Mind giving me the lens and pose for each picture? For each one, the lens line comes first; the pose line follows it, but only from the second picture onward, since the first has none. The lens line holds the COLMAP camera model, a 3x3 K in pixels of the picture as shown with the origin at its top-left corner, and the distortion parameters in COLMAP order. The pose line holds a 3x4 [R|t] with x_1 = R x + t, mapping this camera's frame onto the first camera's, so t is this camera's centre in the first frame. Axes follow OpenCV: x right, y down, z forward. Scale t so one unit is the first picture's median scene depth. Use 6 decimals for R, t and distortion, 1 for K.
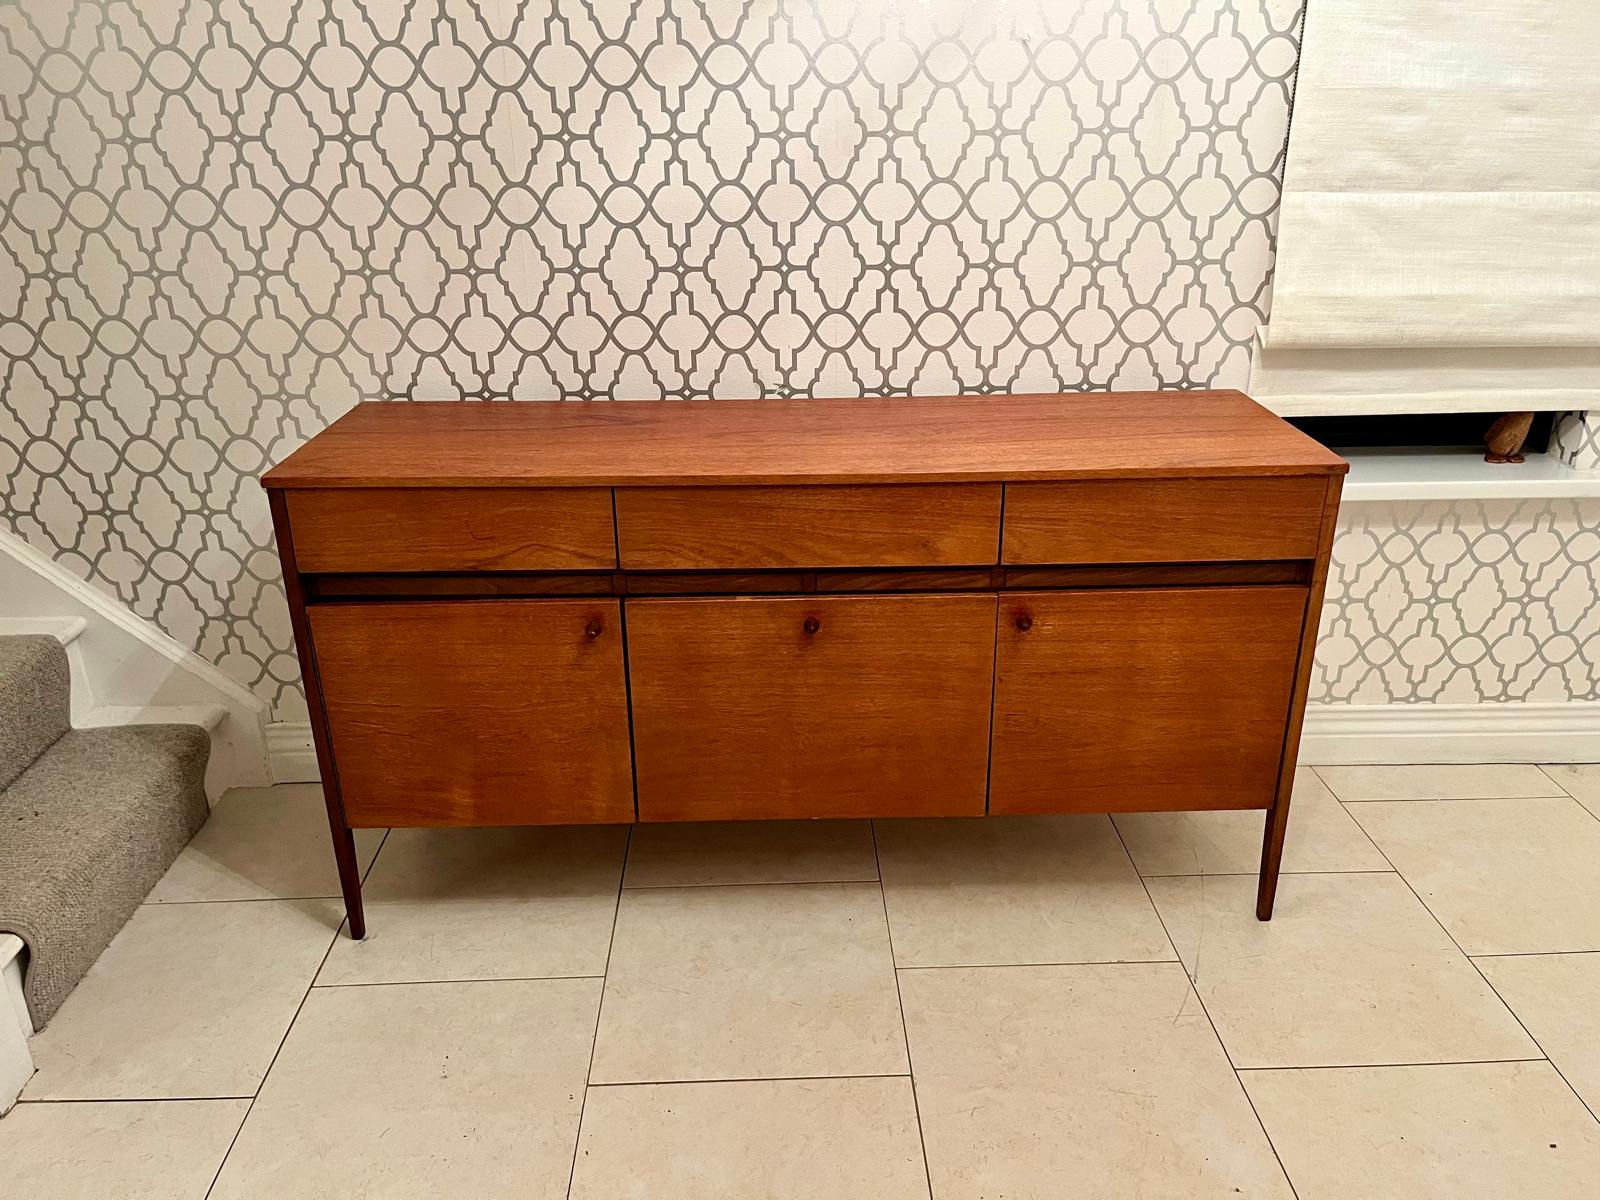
lens RADIAL K [[1229.4, 0, 803.7], [0, 1229.4, 603.7], [0, 0, 1]] dist [0.065945, -0.087260]
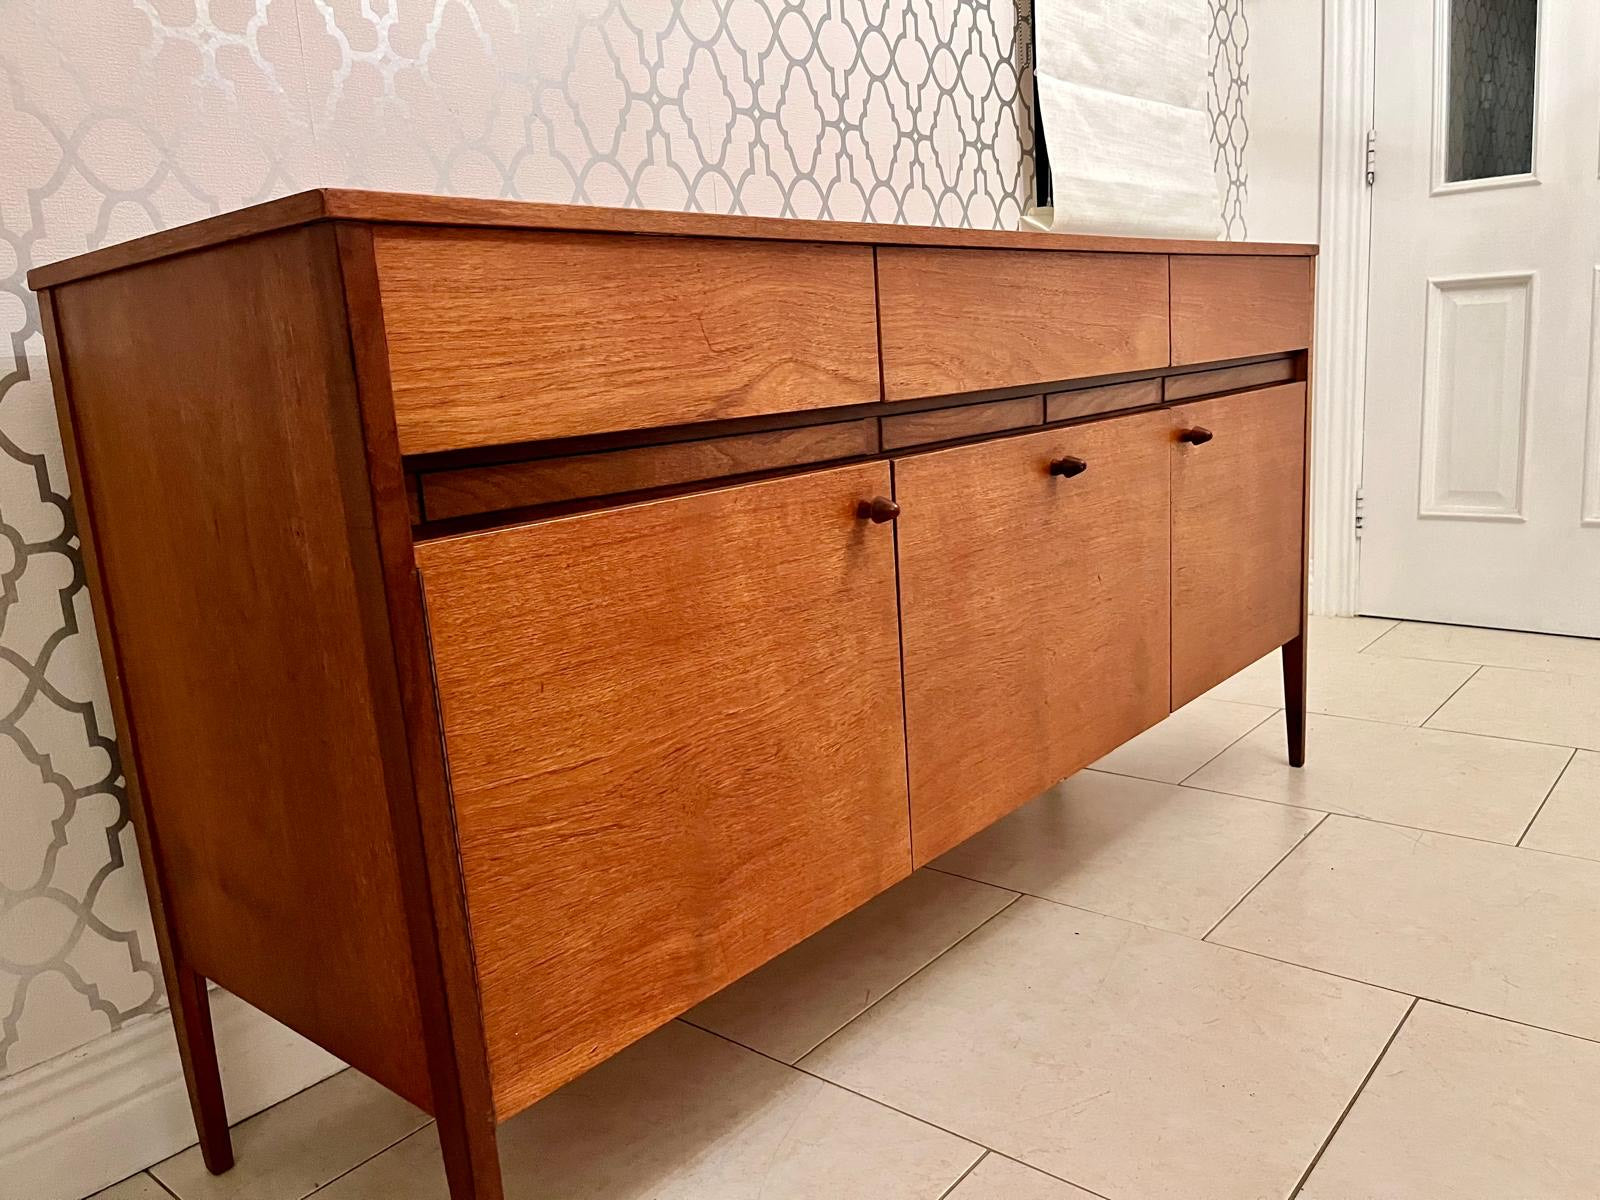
lens RADIAL K [[1227.3, 0, 800.5], [0, 1227.3, 590.9], [0, 0, 1]] dist [0.074823, -0.101283]
pose [[0.666510, -0.175654, 0.724506, -0.523272], [0.342356, 0.935425, -0.088160, 0.080446], [-0.662236, 0.306799, 0.683607, 0.554699]]
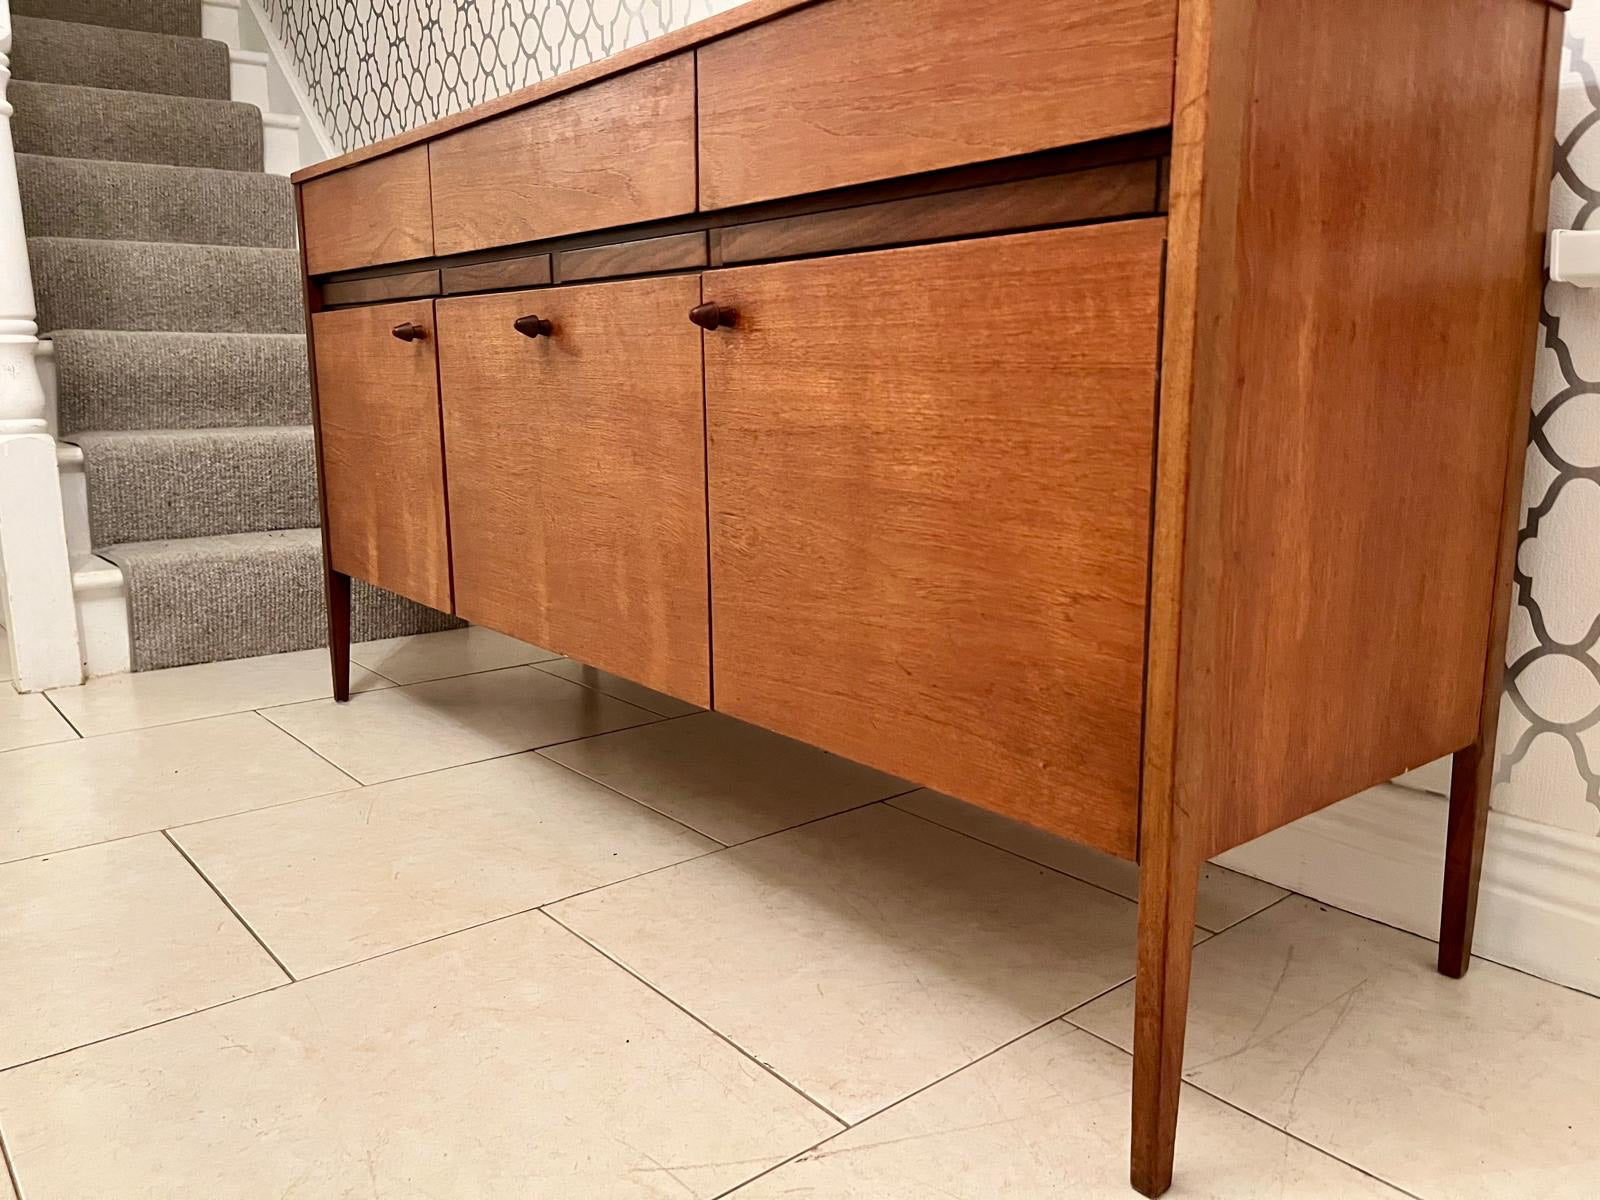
lens RADIAL K [[1227.3, 0, 800.5], [0, 1227.3, 590.9], [0, 0, 1]] dist [0.074823, -0.101283]
pose [[0.612329, 0.150585, -0.776130, 0.559804], [-0.309870, 0.948860, -0.060374, 0.131552], [0.727348, 0.277468, 0.627676, 0.616518]]
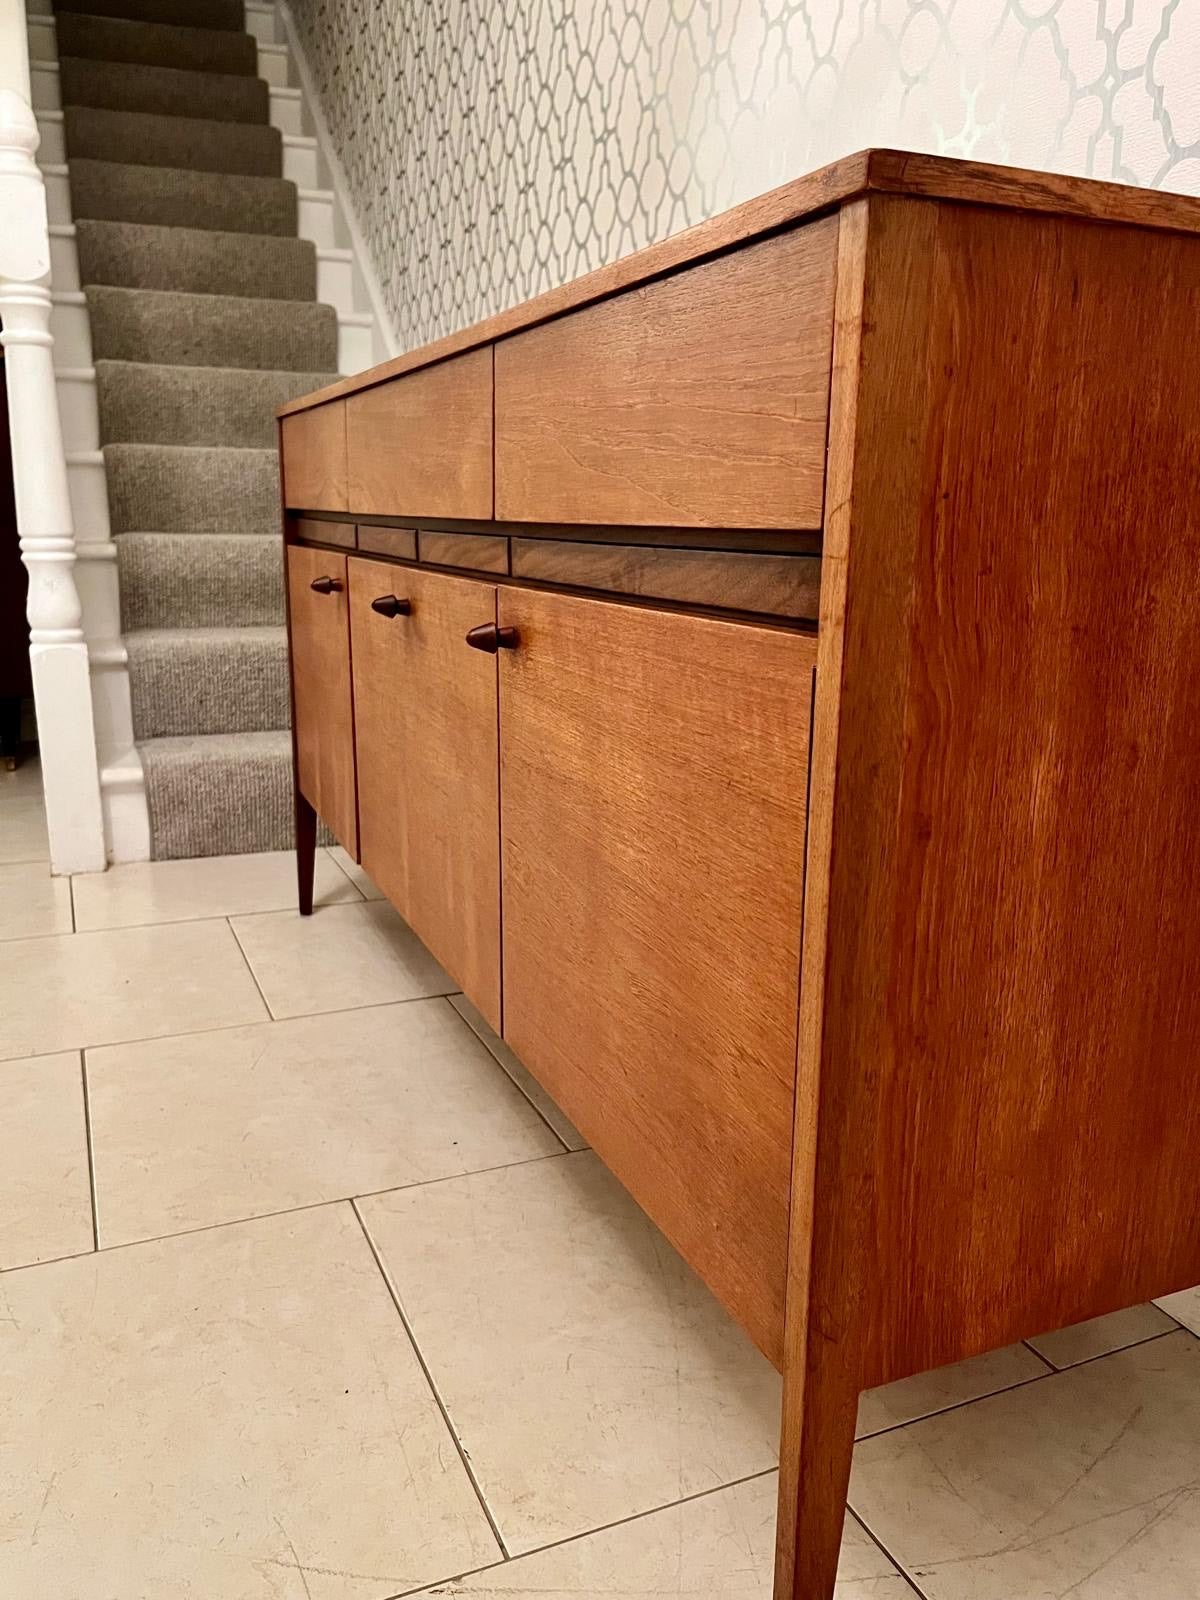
lens RADIAL K [[1229.4, 0, 603.5], [0, 1229.4, 805.5], [0, 0, 1]] dist [0.065945, -0.087260]
pose [[0.374943, 0.231352, -0.897716, 0.576678], [-0.377483, 0.922547, 0.080090, 0.018054], [0.846714, 0.308843, 0.433234, 0.722443]]
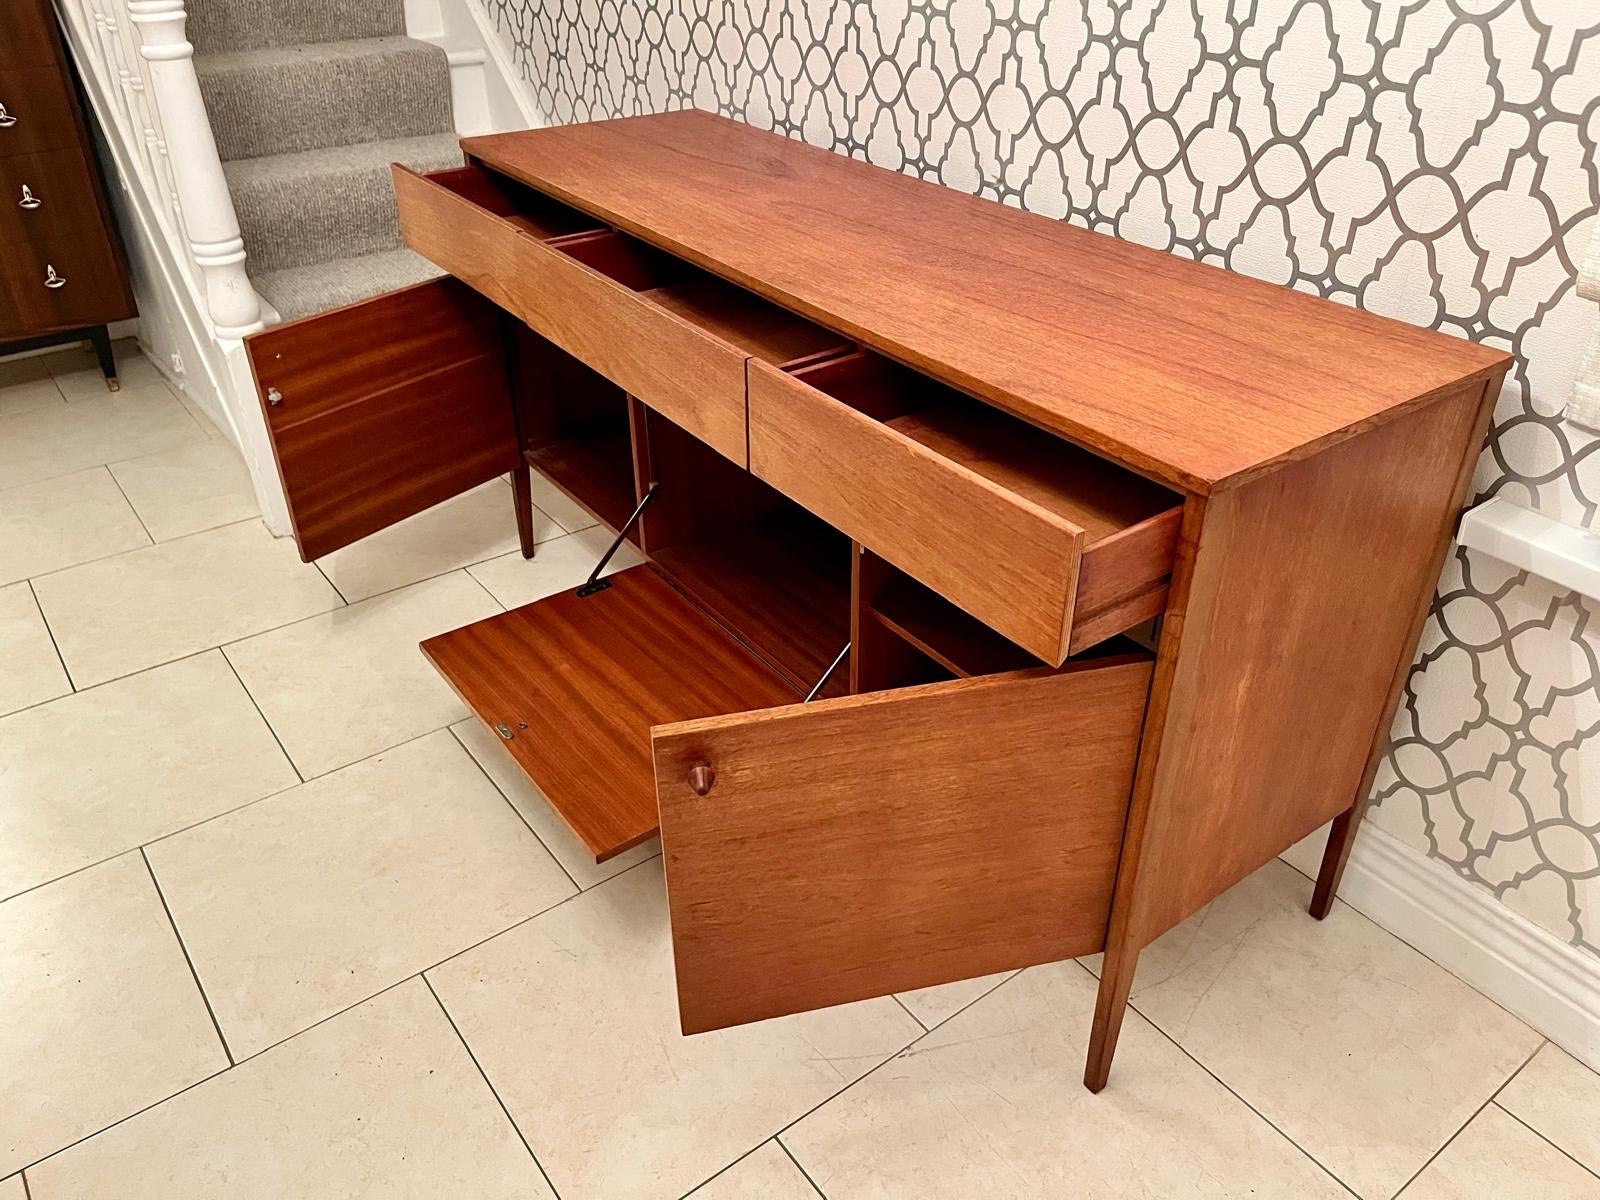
lens RADIAL K [[1229.4, 0, 803.7], [0, 1229.4, 603.7], [0, 0, 1]] dist [0.065945, -0.087260]
pose [[0.572990, 0.447731, -0.686454, 0.617411], [-0.322348, 0.893198, 0.313510, -0.149162], [0.753508, 0.041639, 0.656119, 0.402362]]
